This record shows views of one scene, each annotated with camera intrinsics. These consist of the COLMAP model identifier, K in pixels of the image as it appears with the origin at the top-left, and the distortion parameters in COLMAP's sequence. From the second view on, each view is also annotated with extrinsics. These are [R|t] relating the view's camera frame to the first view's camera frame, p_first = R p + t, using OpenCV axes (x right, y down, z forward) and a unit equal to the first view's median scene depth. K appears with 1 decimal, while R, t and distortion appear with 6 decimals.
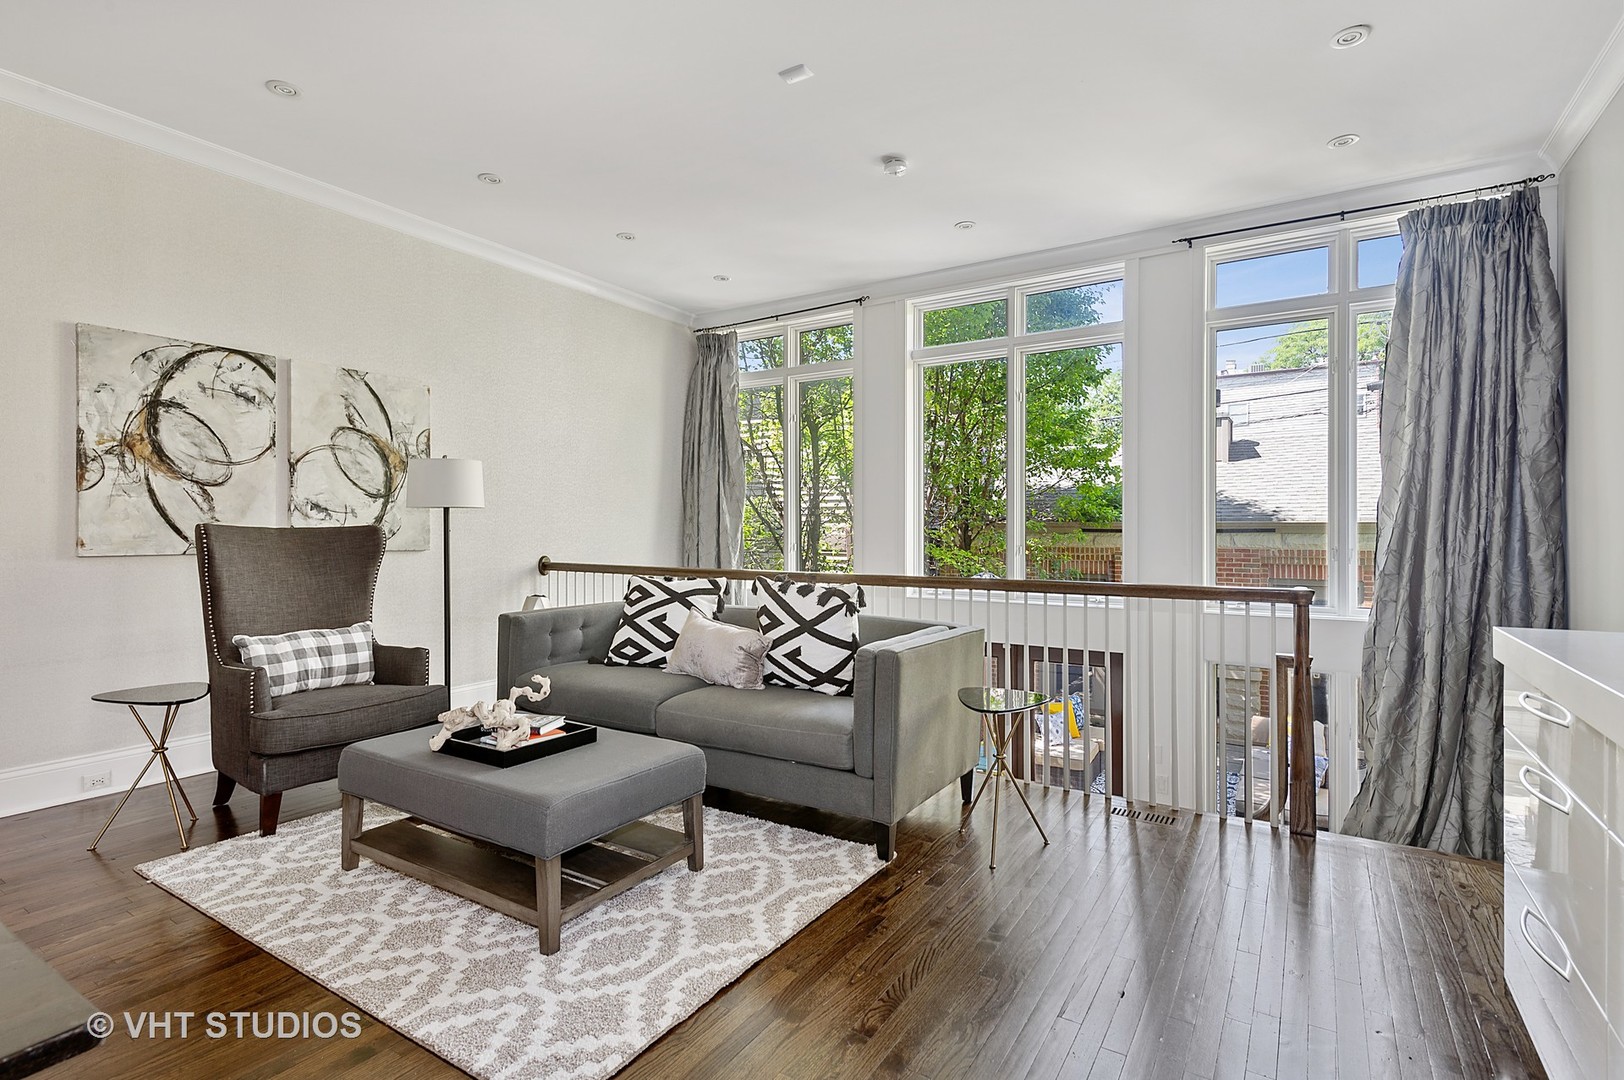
lens RADIAL K [[775.3, 0, 808.2], [0, 775.3, 532.5], [0, 0, 1]] dist [0.001308, -0.000213]
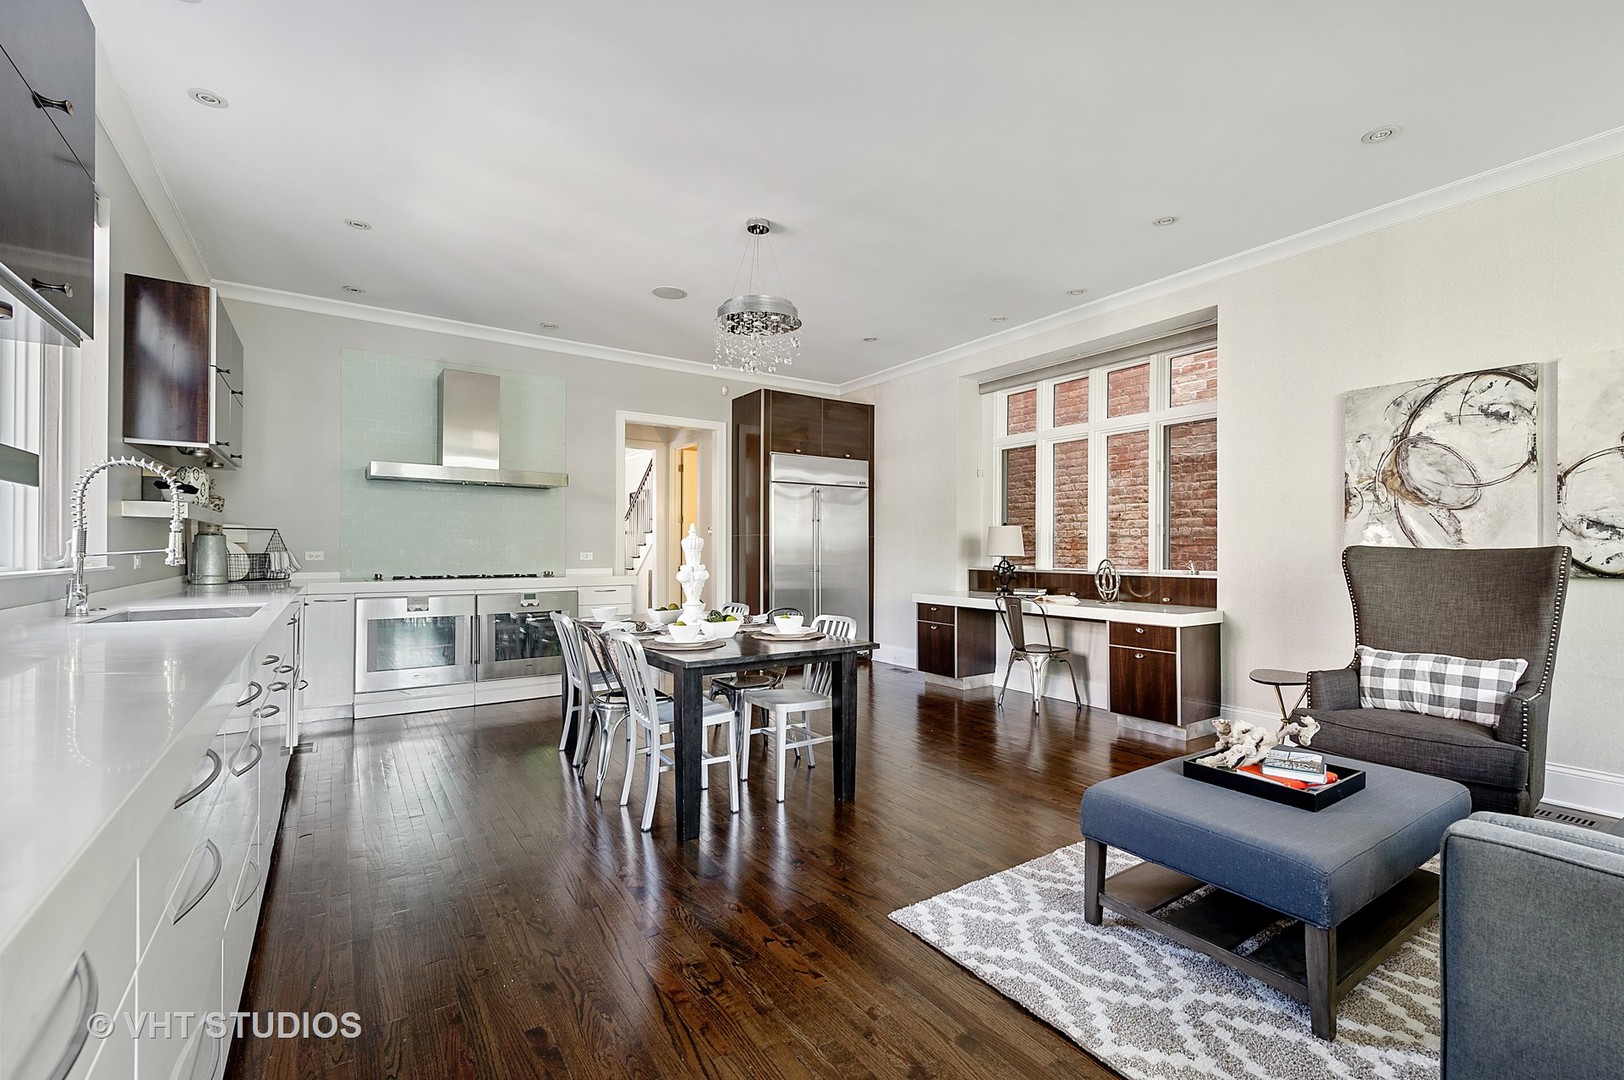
lens RADIAL K [[701.1, 0, 812.6], [0, 701.1, 544.8], [0, 0, 1]] dist [0.001555, -0.002884]
pose [[-0.399919, -0.006903, -0.916525, 0.466835], [-0.005623, 0.999971, -0.005078, -0.002781], [0.916533, 0.003123, -0.399946, 0.619916]]
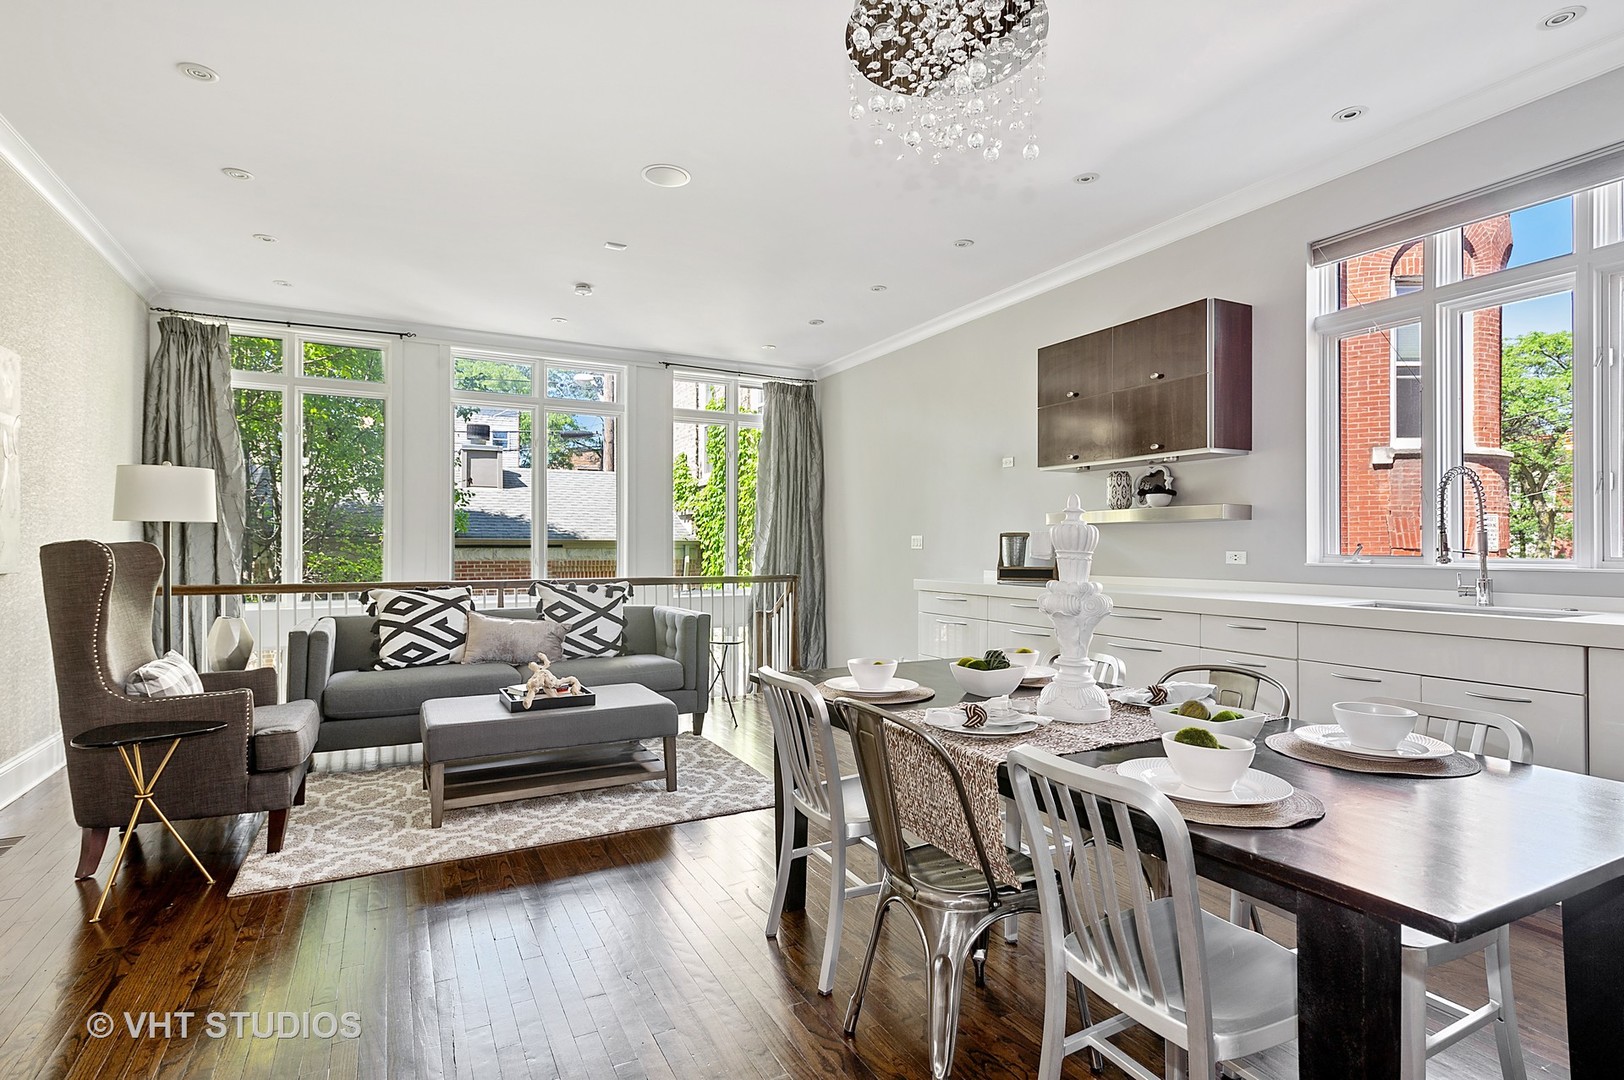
lens RADIAL K [[807.9, 0, 812.0], [0, 807.9, 540.0], [0, 0, 1]] dist [0.013233, -0.006938]
pose [[0.498854, 0.006834, 0.866659, -1.052662], [0.000623, 0.999966, -0.008244, -0.003644], [-0.866686, 0.004652, 0.498833, -0.108234]]
